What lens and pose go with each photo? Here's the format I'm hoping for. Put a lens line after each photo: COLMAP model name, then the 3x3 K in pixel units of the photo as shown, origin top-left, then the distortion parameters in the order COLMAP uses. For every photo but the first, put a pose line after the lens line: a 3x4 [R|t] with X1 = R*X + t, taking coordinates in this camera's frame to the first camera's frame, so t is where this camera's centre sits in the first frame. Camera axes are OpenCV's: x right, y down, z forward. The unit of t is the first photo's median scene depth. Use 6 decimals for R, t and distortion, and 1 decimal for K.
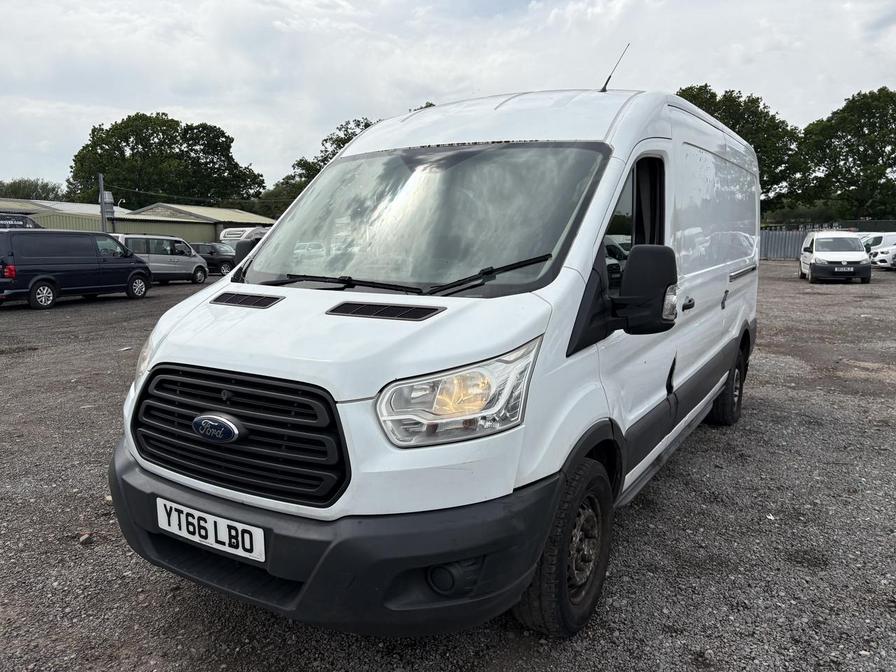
lens RADIAL K [[679.5, 0, 448.0], [0, 679.5, 336.0], [0, 0, 1]] dist [-0.001703, 0.001901]
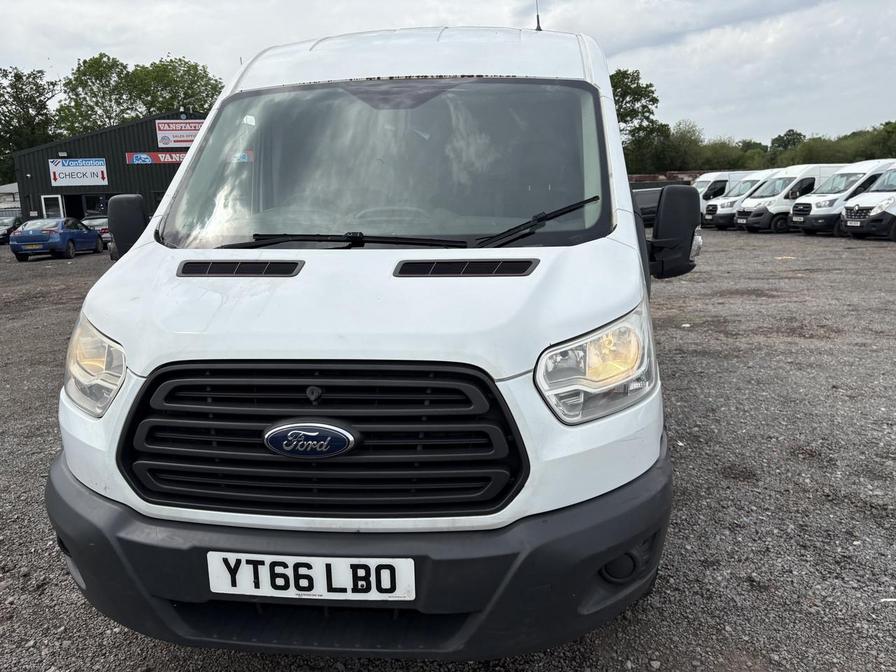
lens RADIAL K [[676.9, 0, 448.0], [0, 676.9, 336.0], [0, 0, 1]] dist [0.009653, 0.002434]
pose [[0.907935, -0.100735, 0.406824, -0.485251], [0.082107, 0.994628, 0.063041, -0.008346], [-0.410989, -0.023834, 0.911329, 0.275049]]
